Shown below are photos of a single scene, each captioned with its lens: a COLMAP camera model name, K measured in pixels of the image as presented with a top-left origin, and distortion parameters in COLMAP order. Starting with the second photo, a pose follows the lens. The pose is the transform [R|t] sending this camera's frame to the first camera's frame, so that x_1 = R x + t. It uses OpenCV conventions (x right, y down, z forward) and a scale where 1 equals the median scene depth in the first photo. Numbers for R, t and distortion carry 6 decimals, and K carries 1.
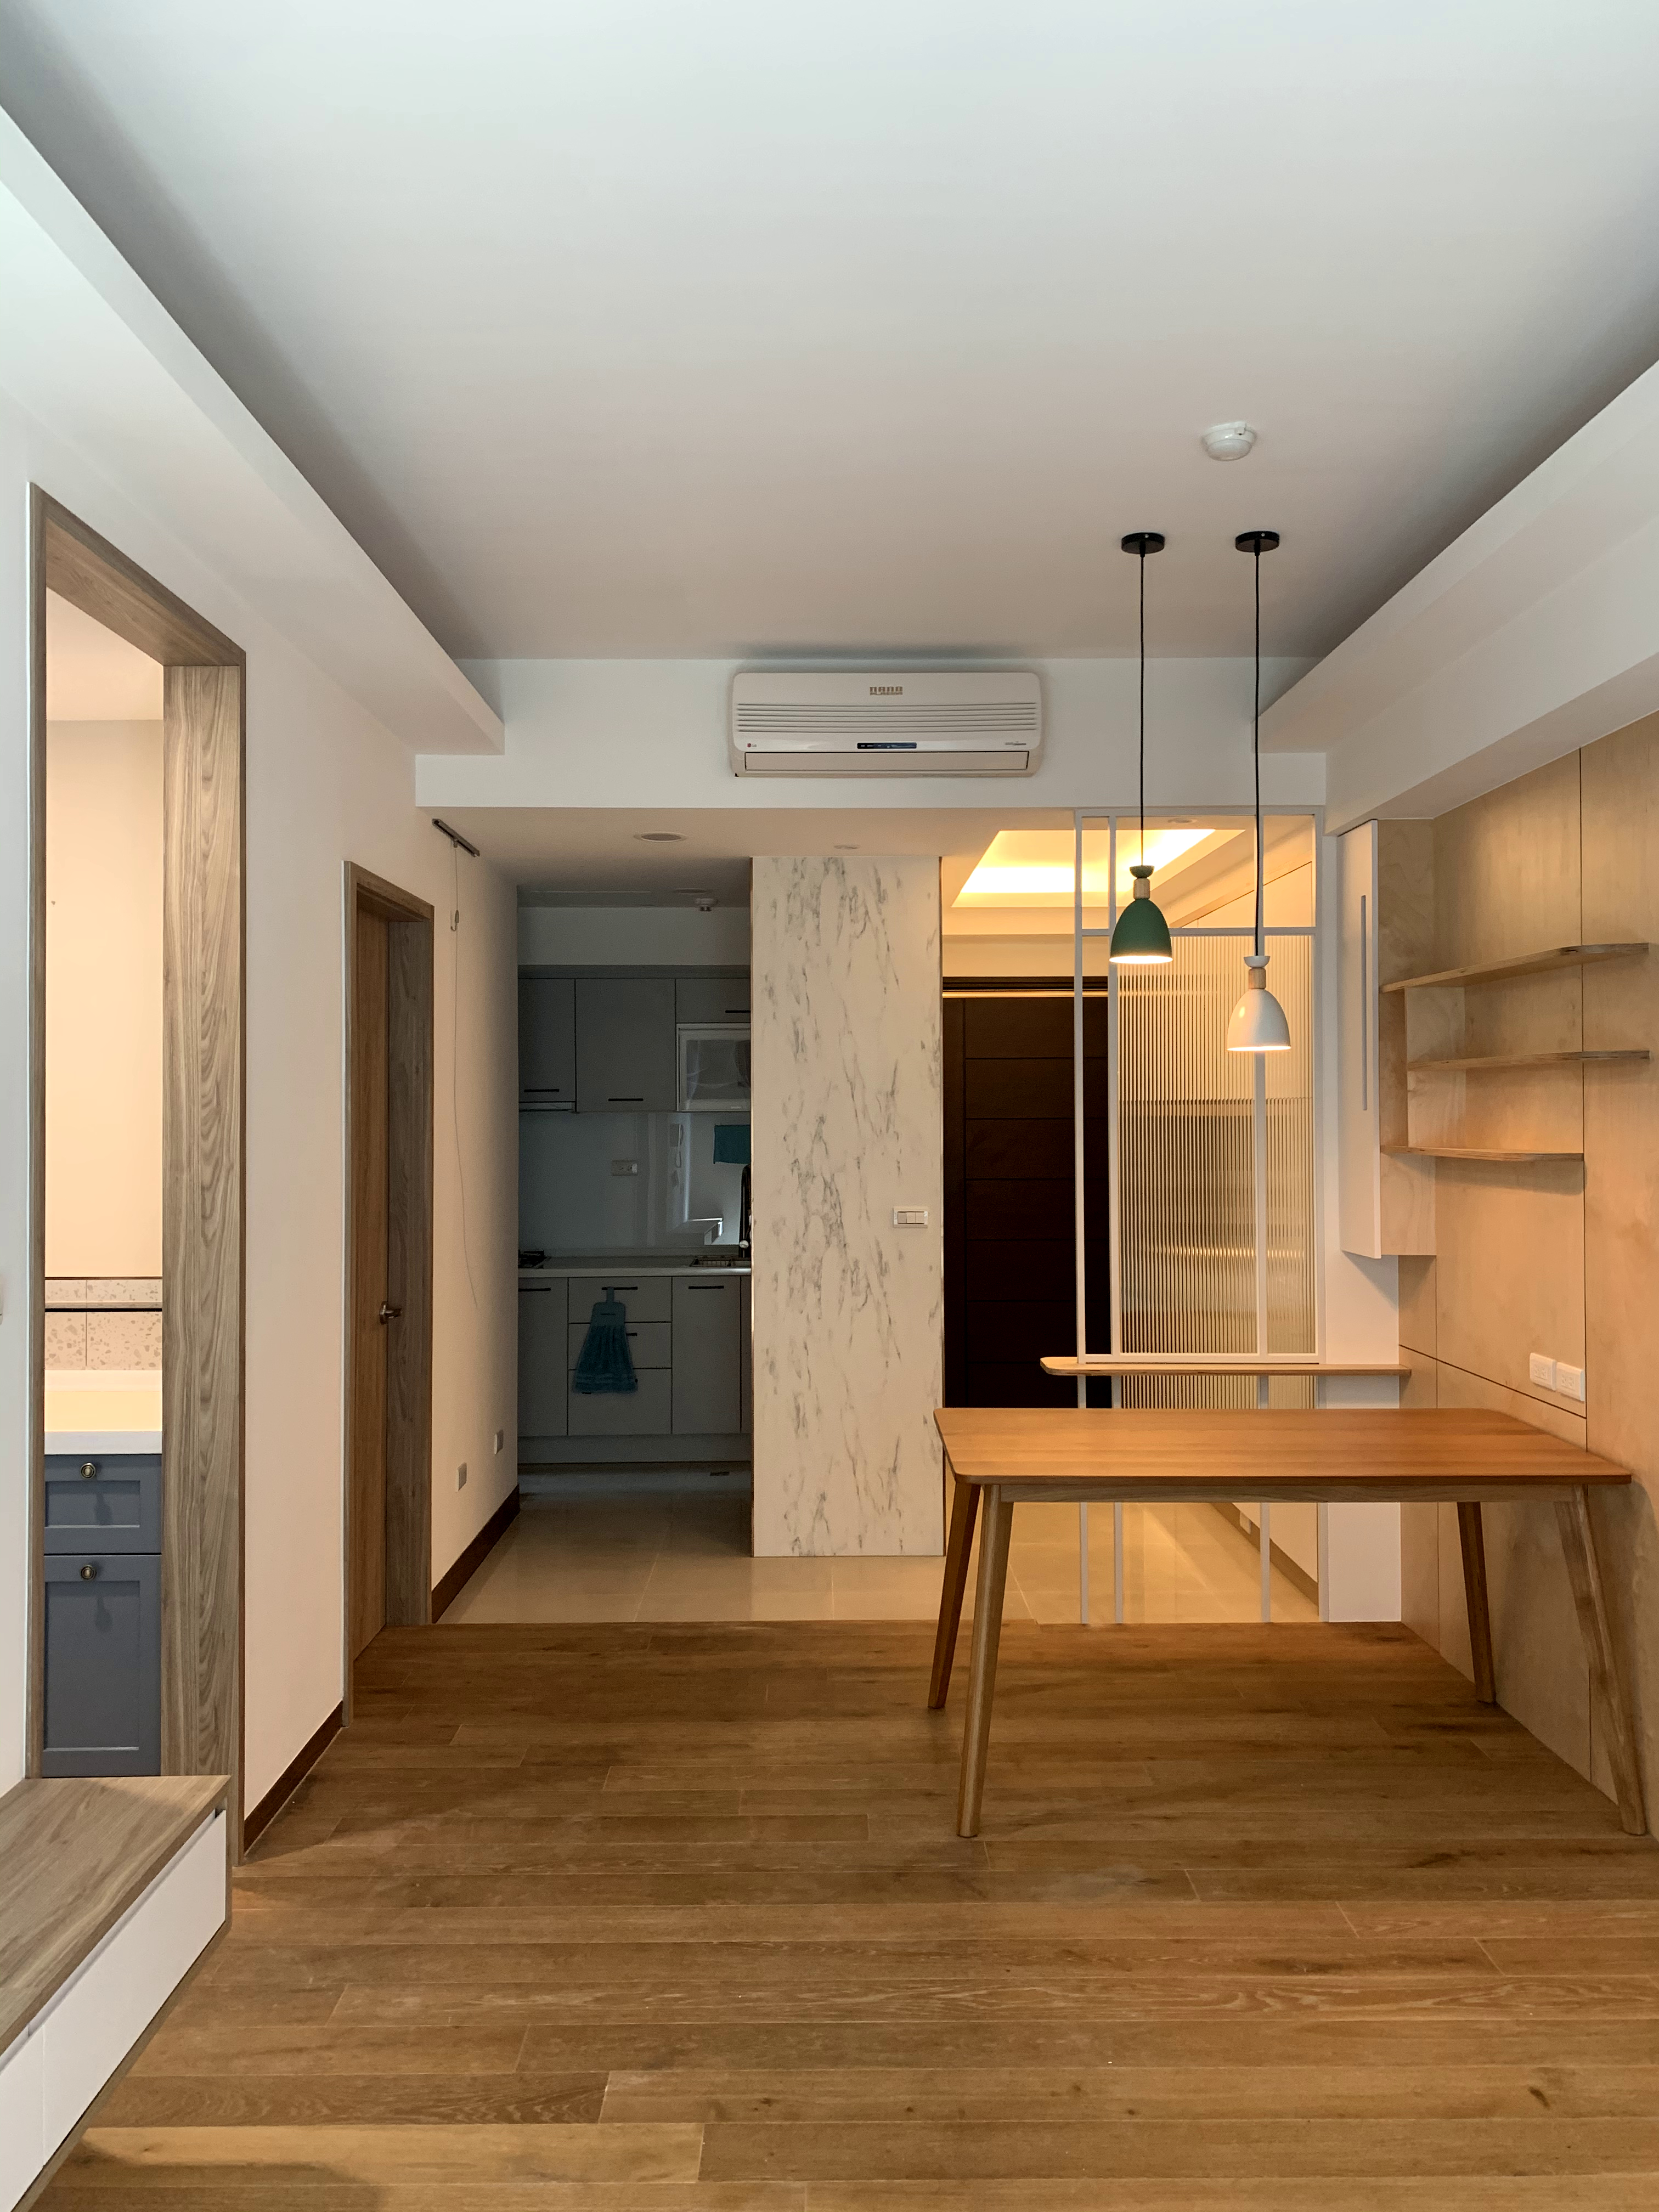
lens RADIAL K [[1698.2, 0, 837.2], [0, 1698.2, 1082.3], [0, 0, 1]] dist [0.010814, -0.011073]
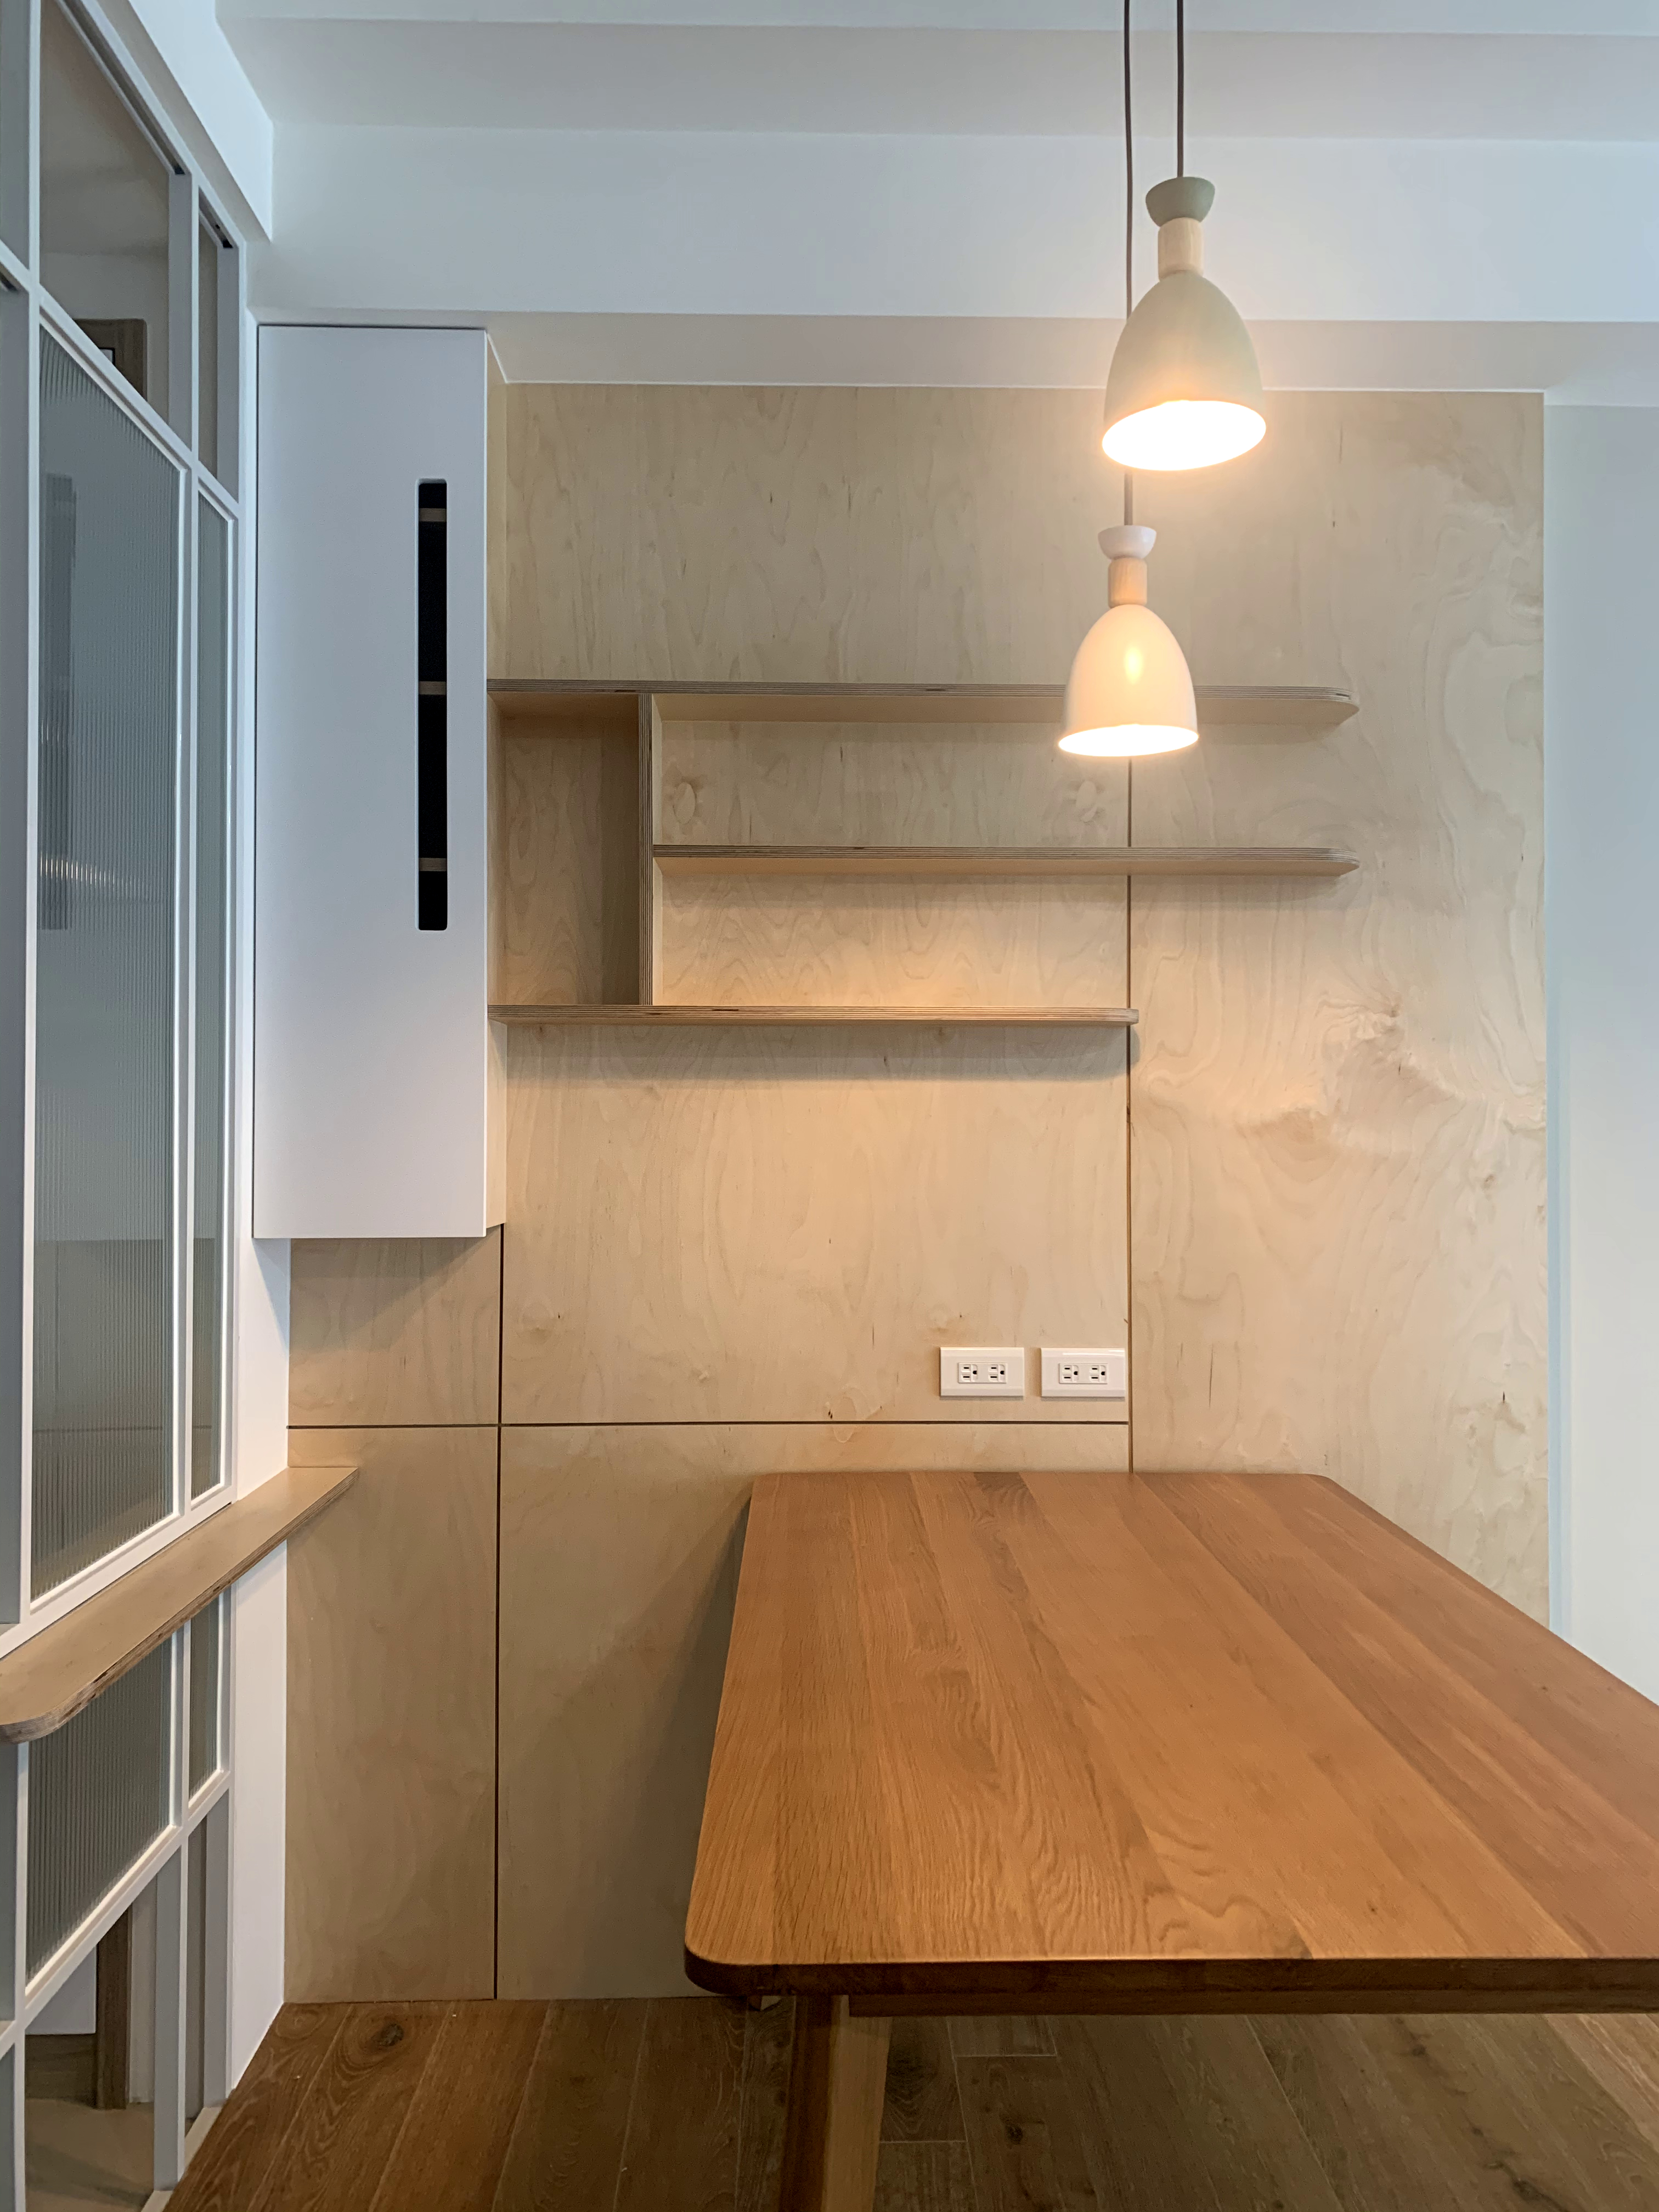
lens RADIAL K [[1679.3, 0, 829.5], [0, 1679.3, 1106.0], [0, 0, 1]] dist [0.079972, -0.096659]
pose [[-0.016551, 0.013285, 0.999775, -0.196688], [-0.024293, 0.999611, -0.013685, 0.084166], [-0.999568, -0.024514, -0.016222, 1.081673]]
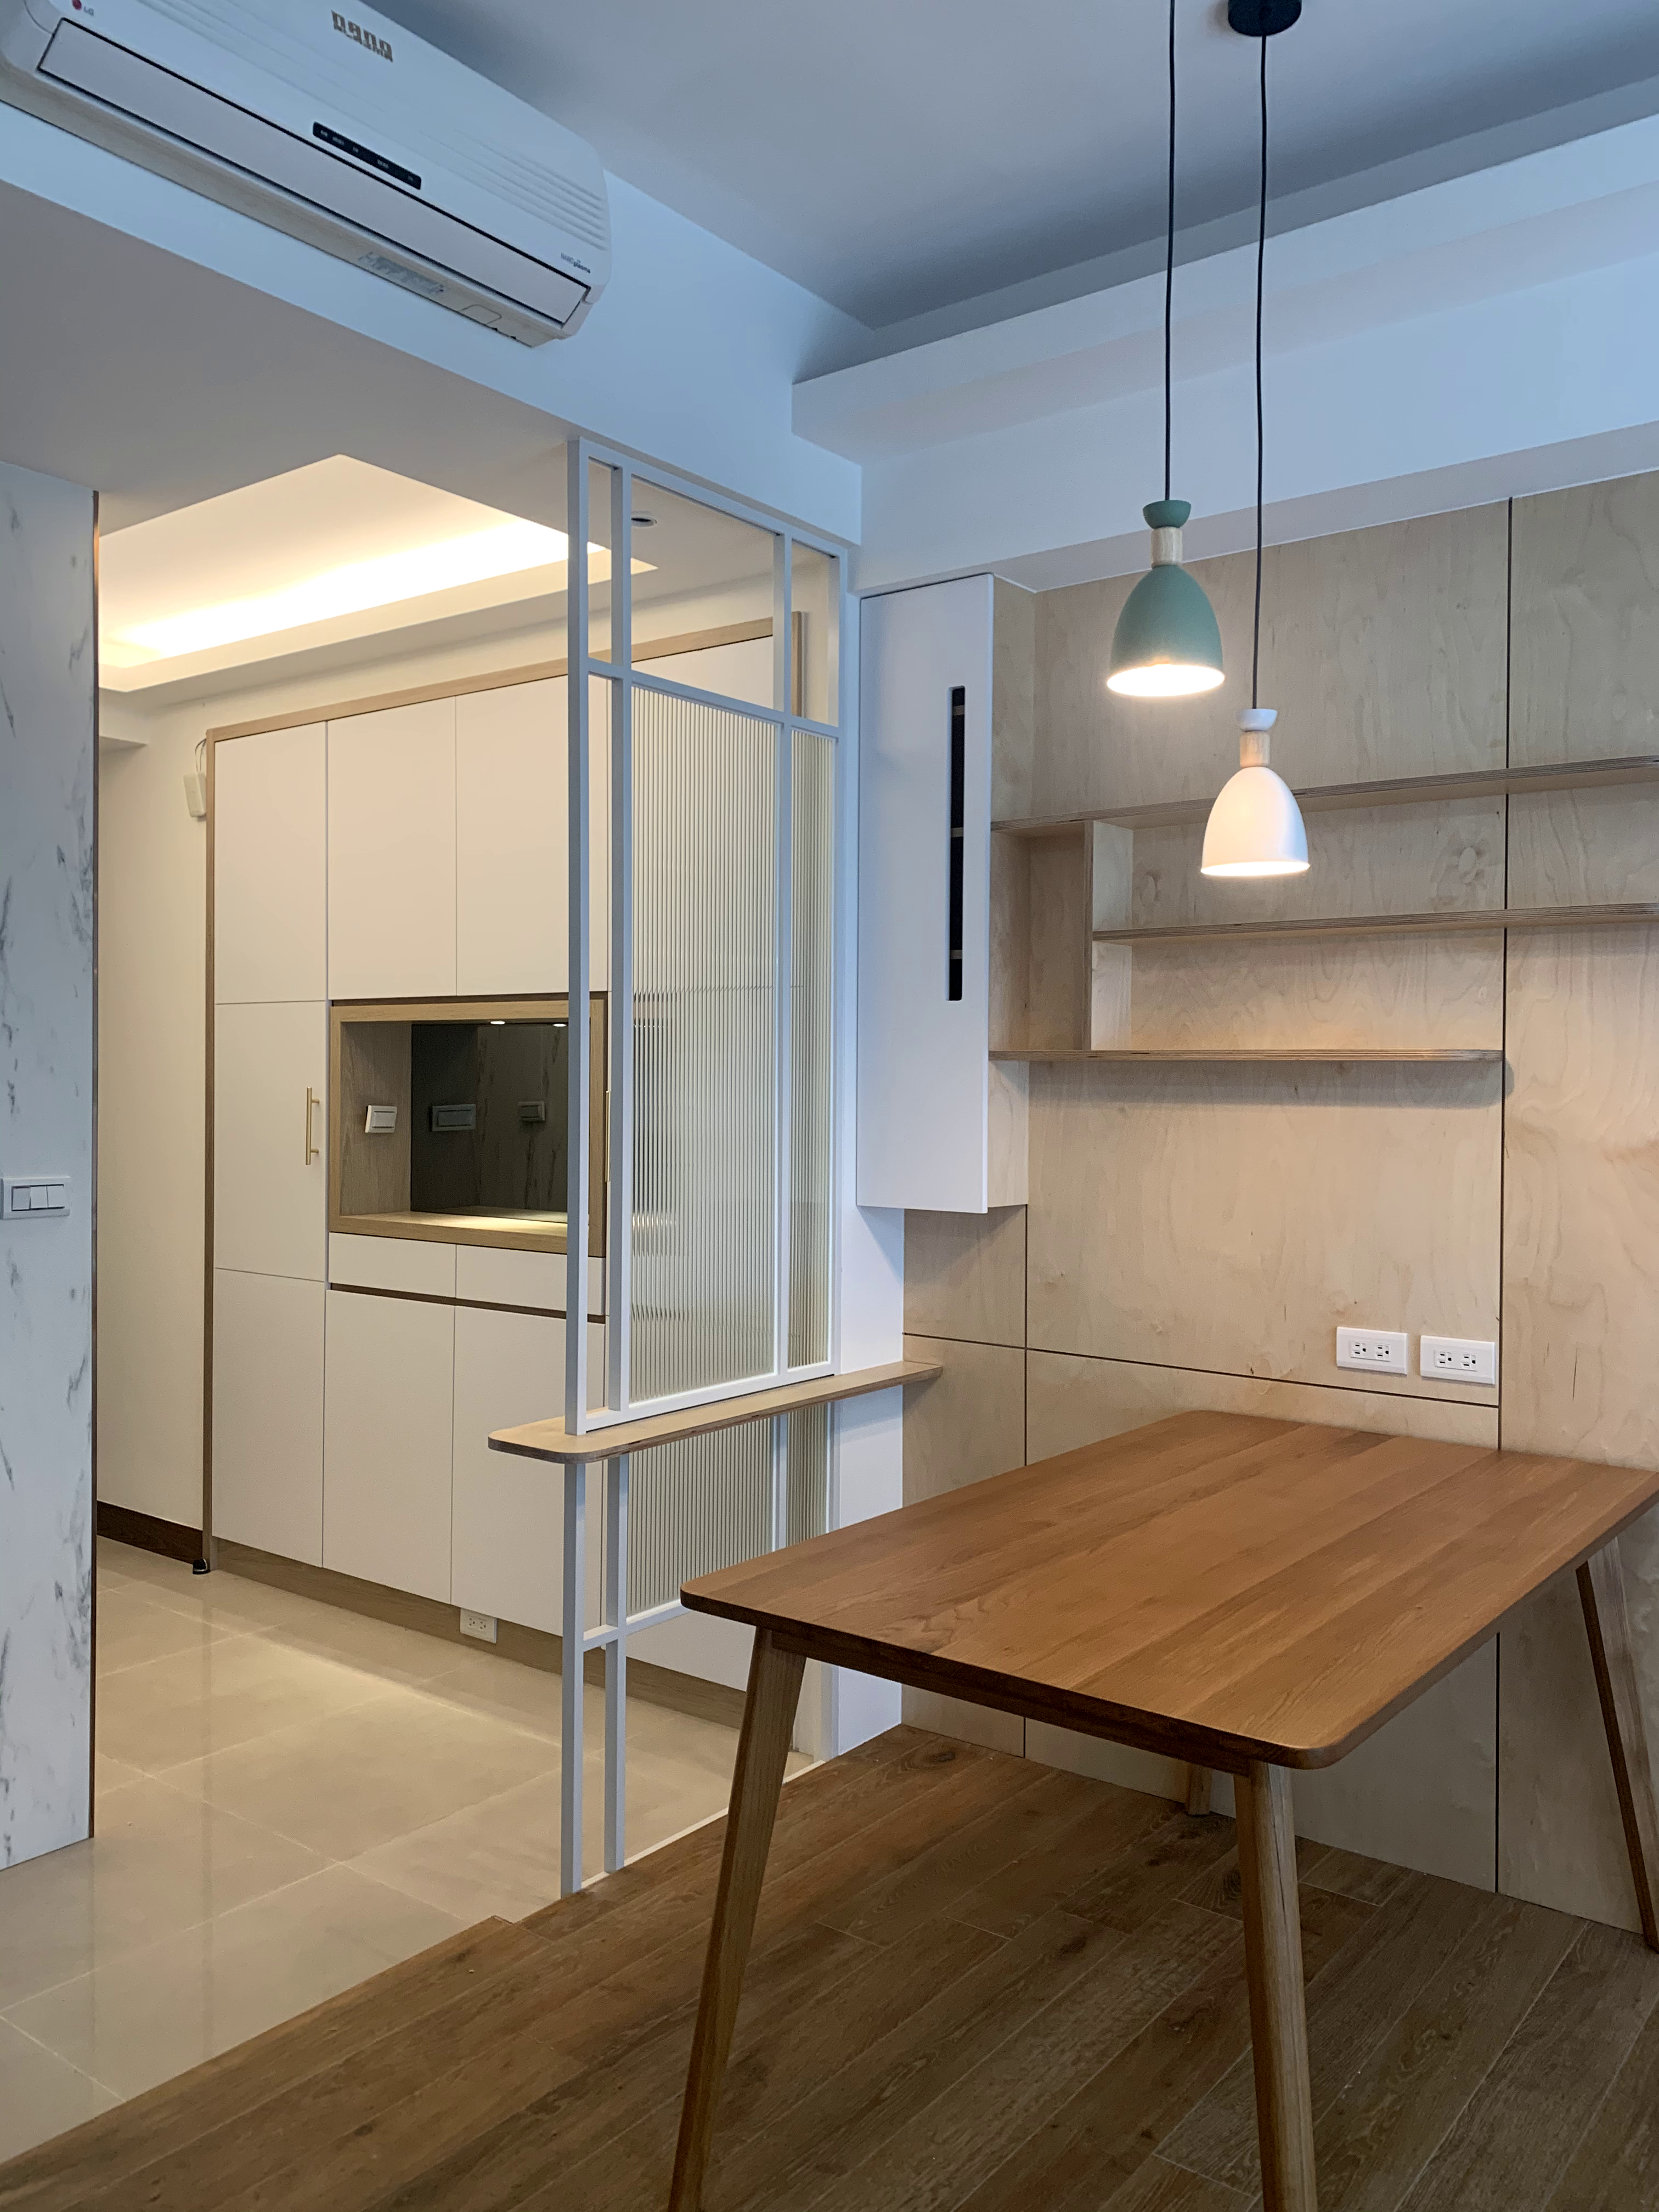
lens RADIAL K [[1698.2, 0, 837.2], [0, 1698.2, 1082.3], [0, 0, 1]] dist [0.010814, -0.011073]
pose [[0.611947, 0.003158, 0.790893, -0.313275], [-0.026341, 0.999519, 0.016390, 0.048371], [-0.790460, -0.030862, 0.611735, 0.746379]]
